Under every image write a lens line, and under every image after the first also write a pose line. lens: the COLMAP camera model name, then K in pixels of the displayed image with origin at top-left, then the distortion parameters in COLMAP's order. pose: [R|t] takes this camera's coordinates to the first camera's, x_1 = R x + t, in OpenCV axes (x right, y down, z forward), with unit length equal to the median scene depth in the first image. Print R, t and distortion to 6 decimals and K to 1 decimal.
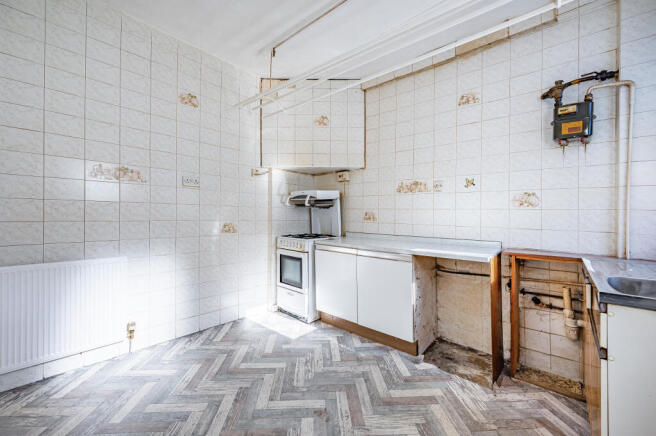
lens RADIAL K [[260.2, 0, 329.8], [0, 260.2, 191.9], [0, 0, 1]] dist [-0.000308, 0.000021]
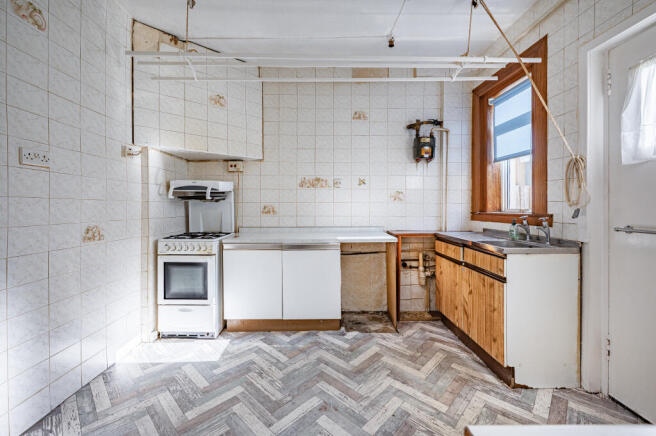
lens RADIAL K [[265.7, 0, 315.9], [0, 265.7, 182.5], [0, 0, 1]] dist [0.000436, 0.000069]
pose [[0.754370, 0.042649, 0.655062, -0.471096], [-0.044472, 0.998915, -0.013821, -0.004209], [-0.654941, -0.018706, 0.755448, 0.157540]]
